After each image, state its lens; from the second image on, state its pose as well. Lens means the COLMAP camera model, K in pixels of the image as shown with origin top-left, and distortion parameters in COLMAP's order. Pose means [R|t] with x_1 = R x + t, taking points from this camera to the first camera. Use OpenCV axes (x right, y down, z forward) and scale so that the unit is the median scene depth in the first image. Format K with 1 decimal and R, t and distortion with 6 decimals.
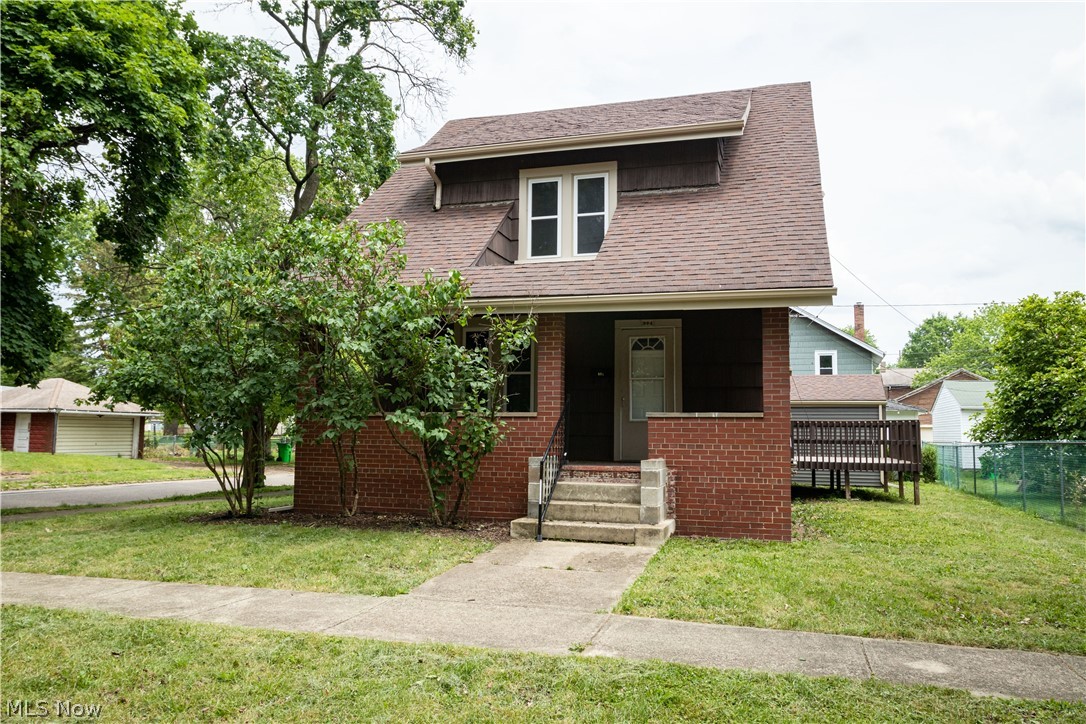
lens RADIAL K [[780.4, 0, 543.0], [0, 780.4, 362.0], [0, 0, 1]] dist [-0.011712, 0.006477]
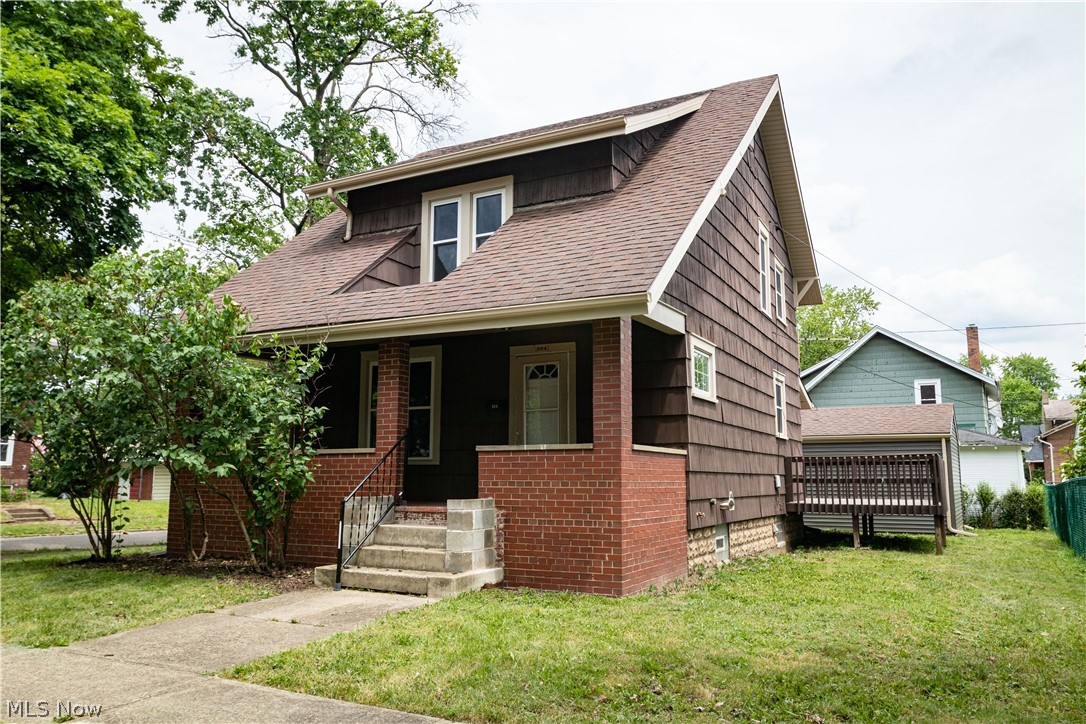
lens RADIAL K [[795.3, 0, 543.0], [0, 795.3, 362.0], [0, 0, 1]] dist [-0.014956, 0.026247]
pose [[0.982478, -0.035772, -0.182911, 0.353560], [0.025559, 0.997996, -0.057892, 0.022427], [0.184616, 0.052203, 0.981423, 0.113539]]
